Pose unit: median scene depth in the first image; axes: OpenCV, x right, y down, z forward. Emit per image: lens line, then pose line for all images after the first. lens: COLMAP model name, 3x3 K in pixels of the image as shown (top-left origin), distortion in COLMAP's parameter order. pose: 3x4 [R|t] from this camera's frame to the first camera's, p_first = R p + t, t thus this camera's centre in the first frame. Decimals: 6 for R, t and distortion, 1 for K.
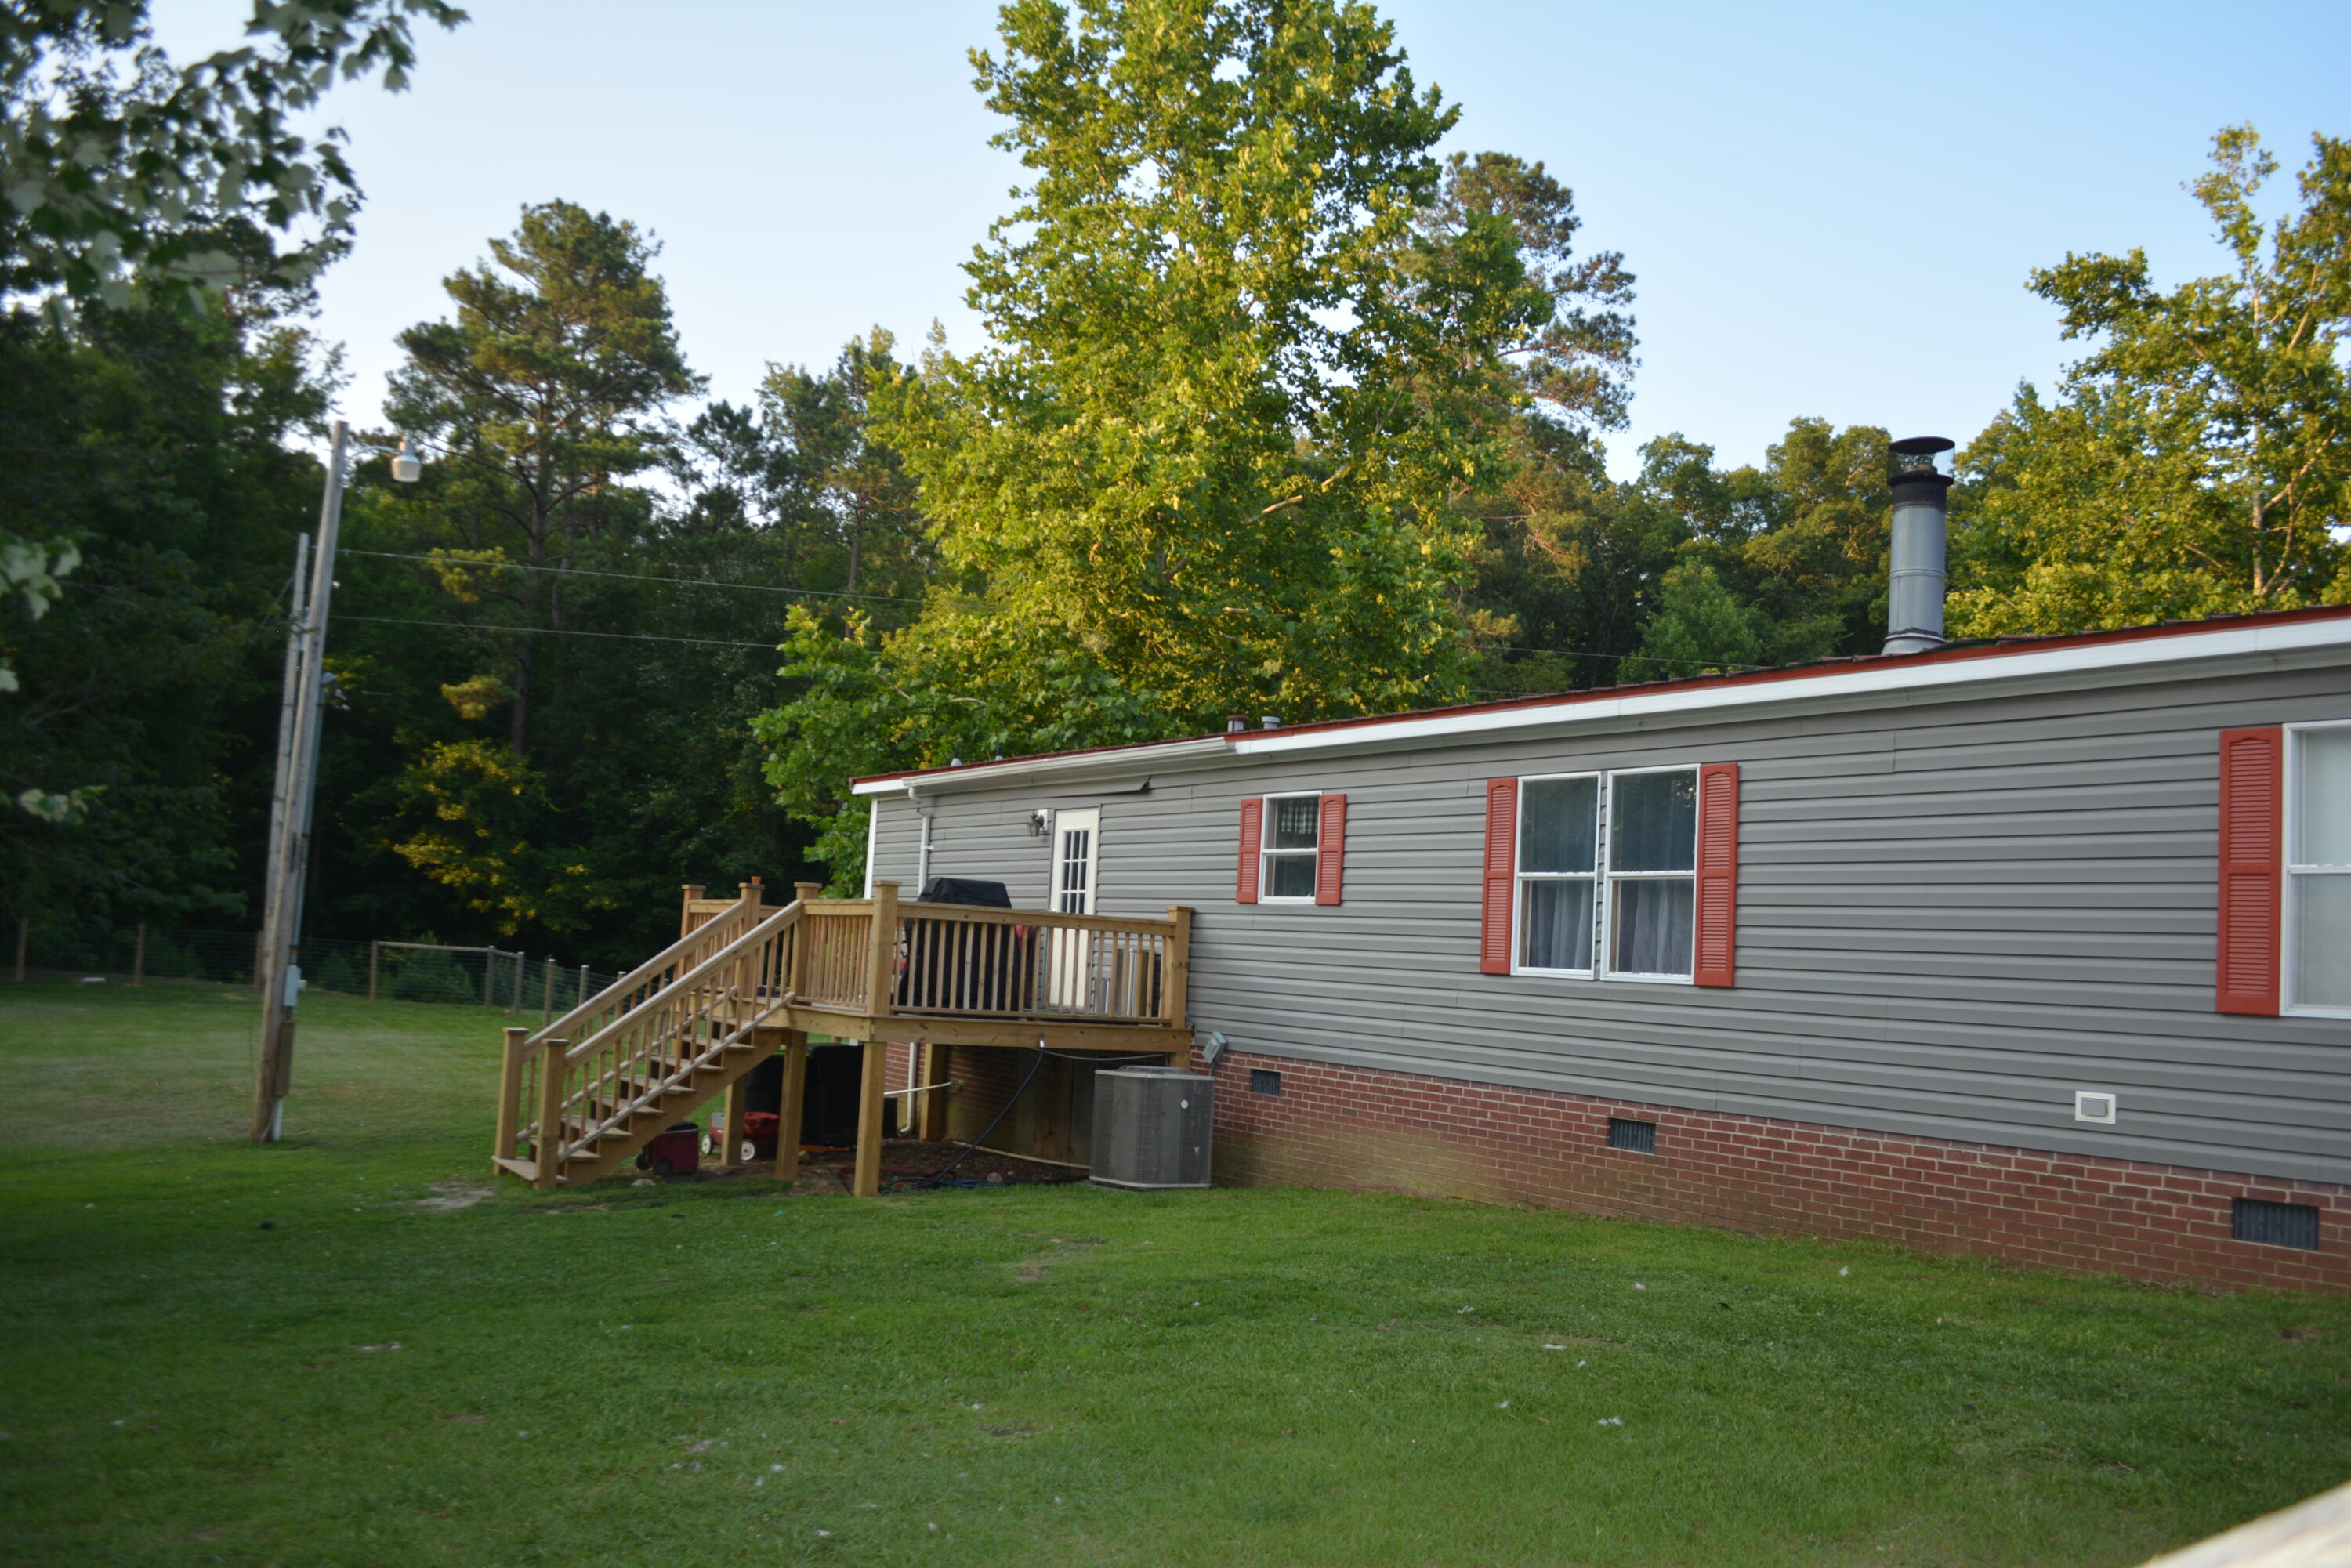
lens RADIAL K [[1861.4, 0, 1175.5], [0, 1861.4, 784.0], [0, 0, 1]] dist [-0.079087, 0.008484]
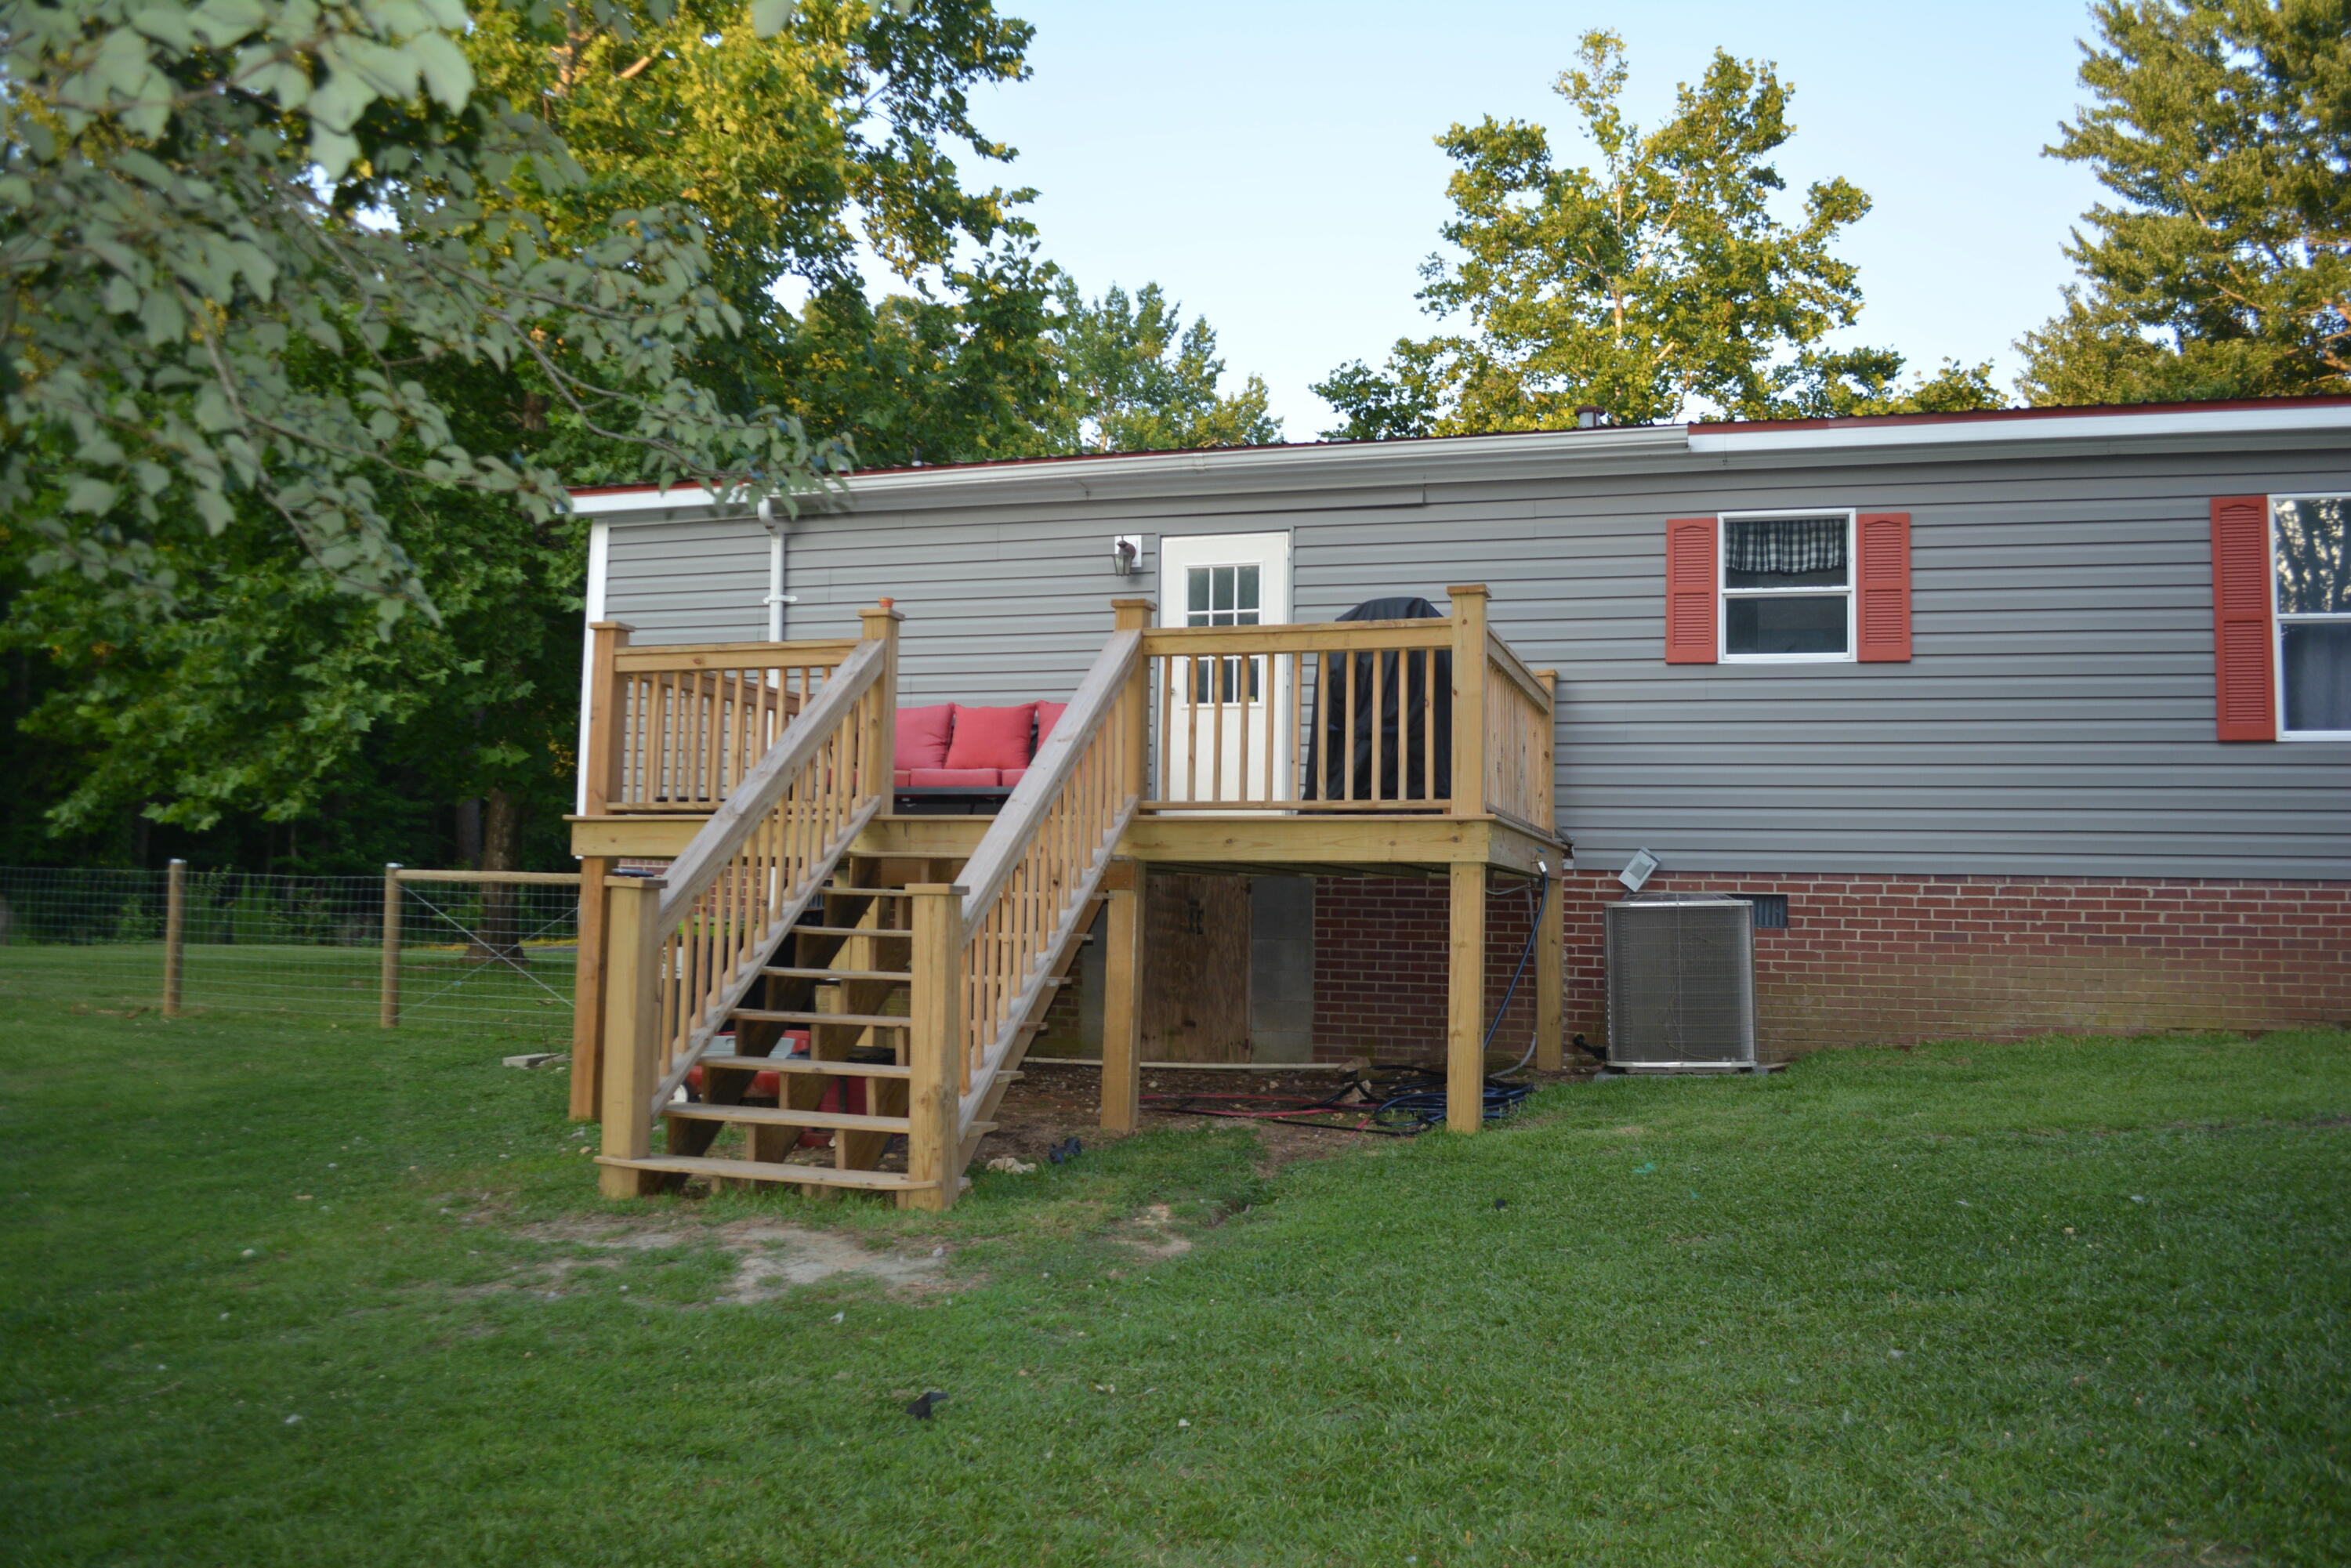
lens RADIAL K [[1861.4, 0, 1175.5], [0, 1861.4, 784.0], [0, 0, 1]] dist [-0.079087, 0.008484]
pose [[0.780659, 0.002963, 0.624950, -0.678524], [-0.036077, 0.998535, 0.040331, 0.107627], [-0.623915, -0.054031, 0.779622, 0.692122]]
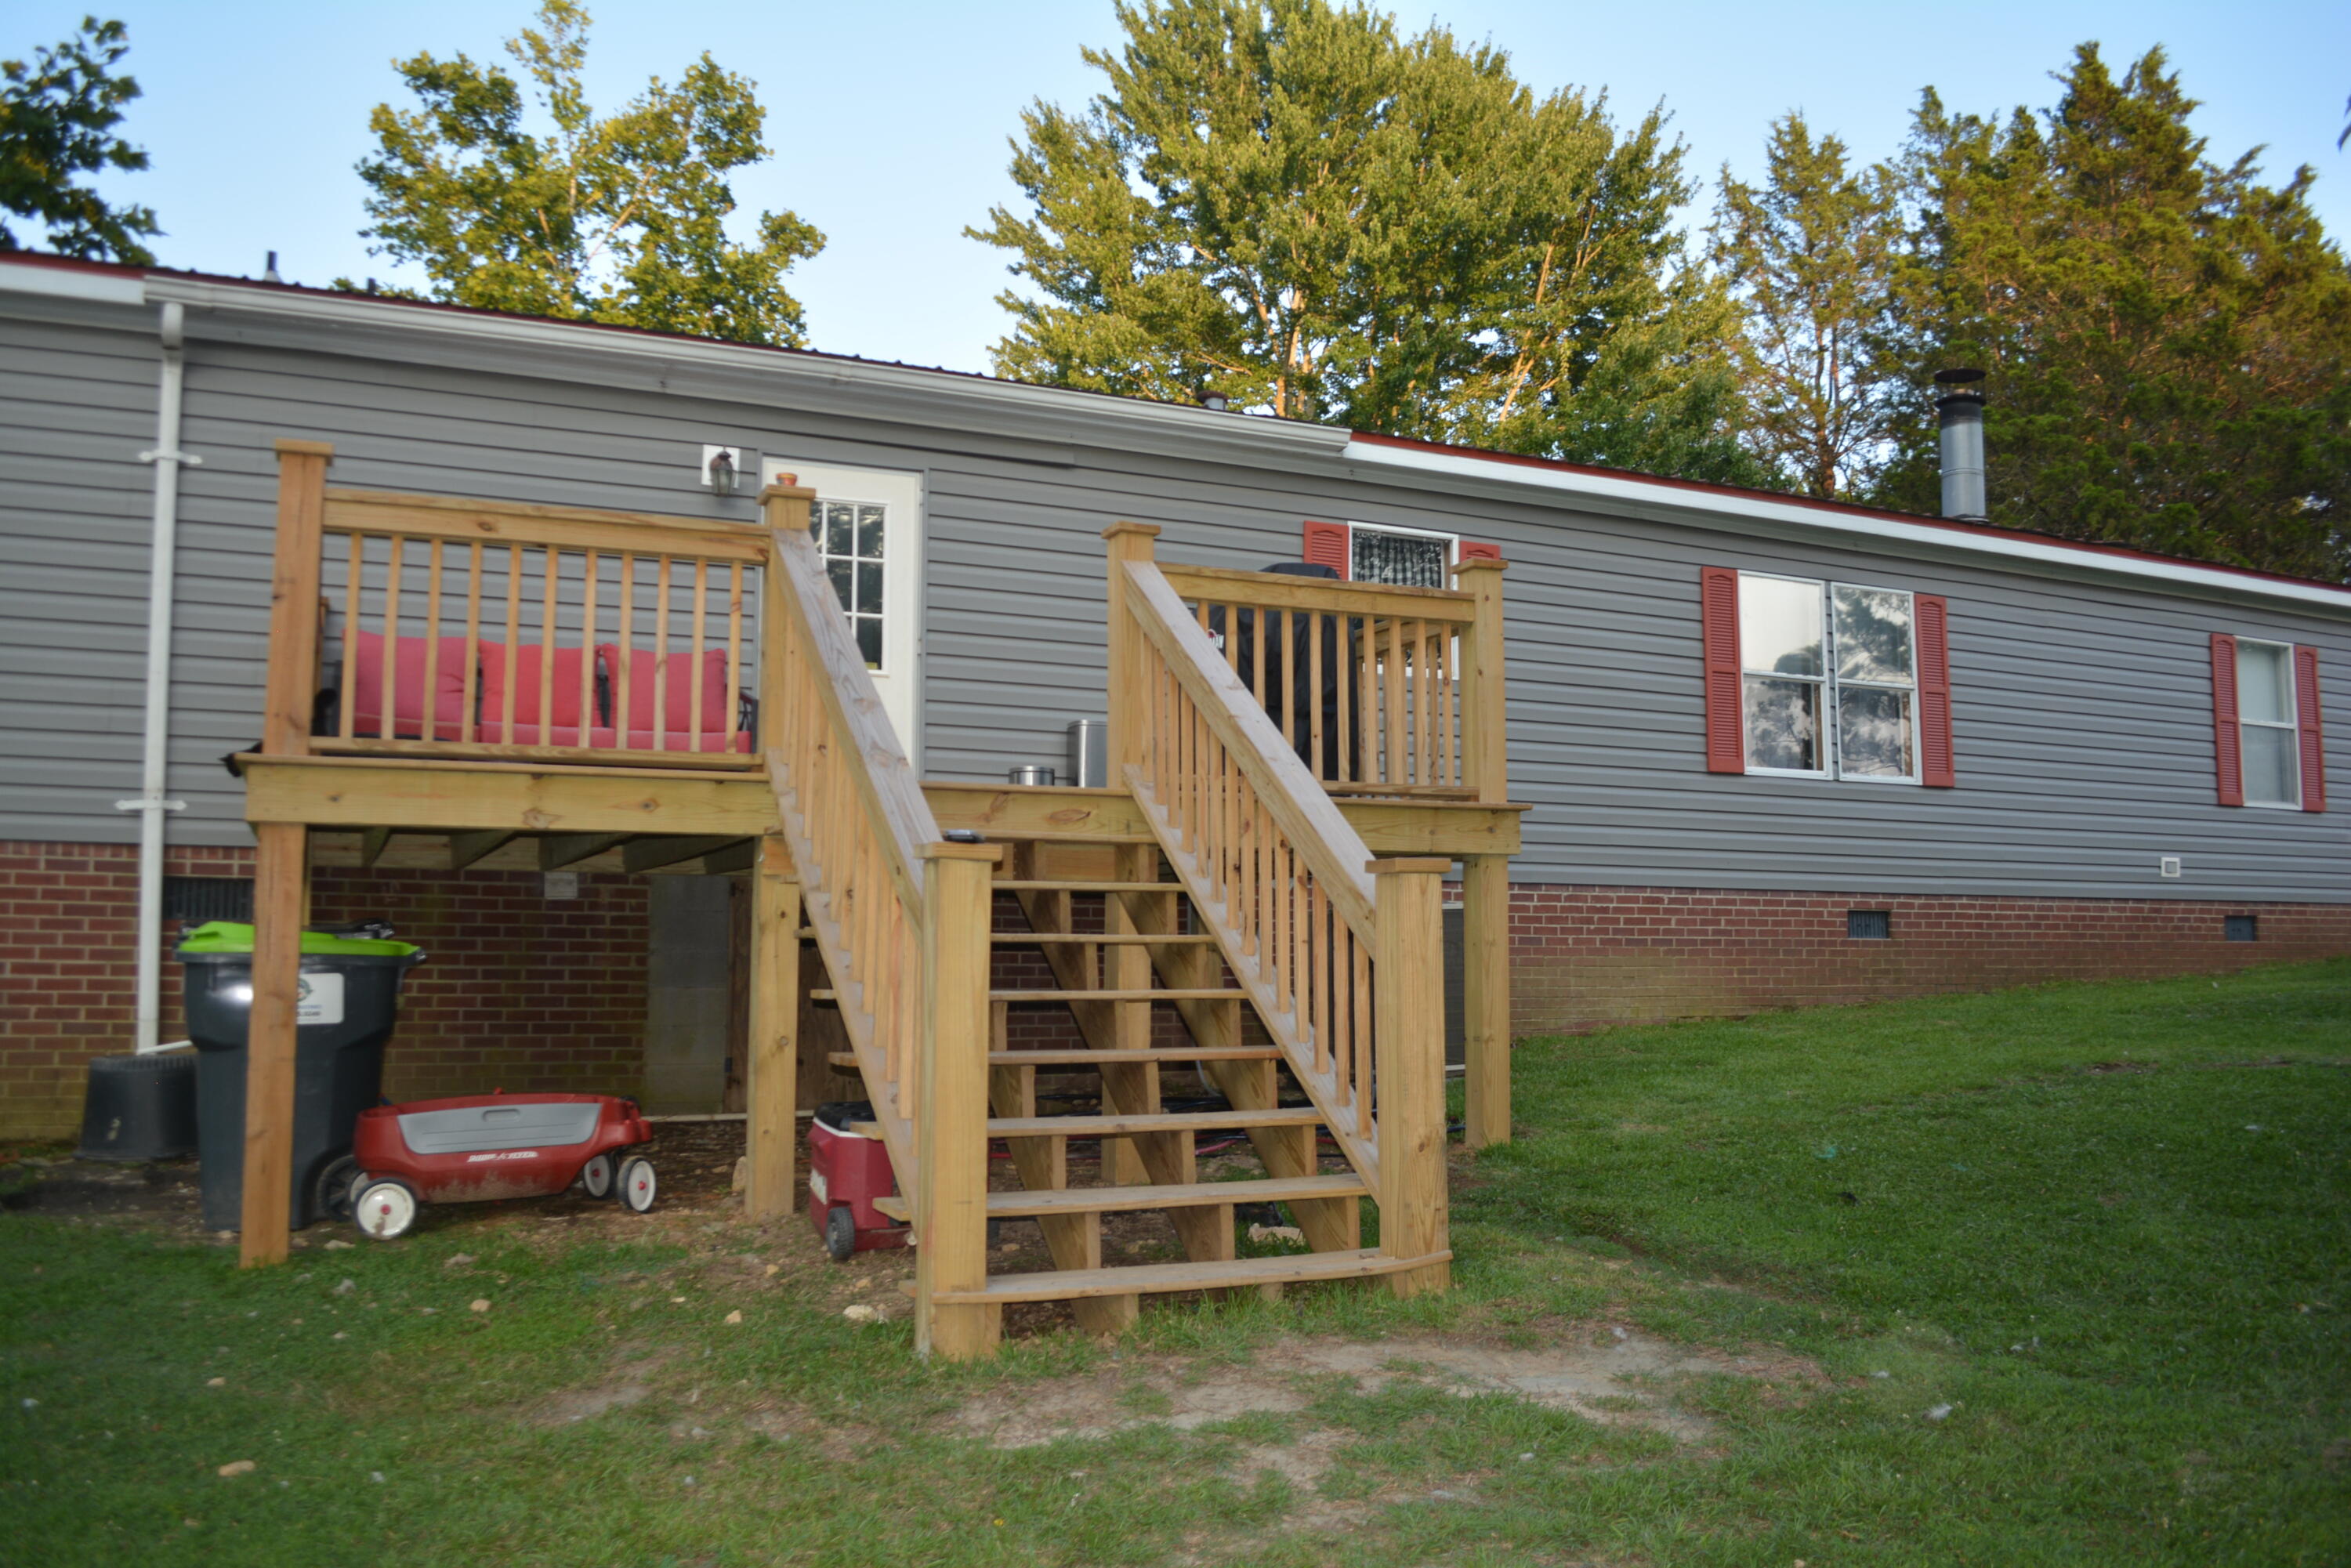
lens RADIAL K [[1861.4, 0, 1175.5], [0, 1861.4, 784.0], [0, 0, 1]] dist [-0.079087, 0.008484]
pose [[0.148028, 0.041579, 0.988109, -0.809729], [-0.086305, 0.995847, -0.028976, 0.161807], [-0.985210, -0.080989, 0.151002, 1.151225]]
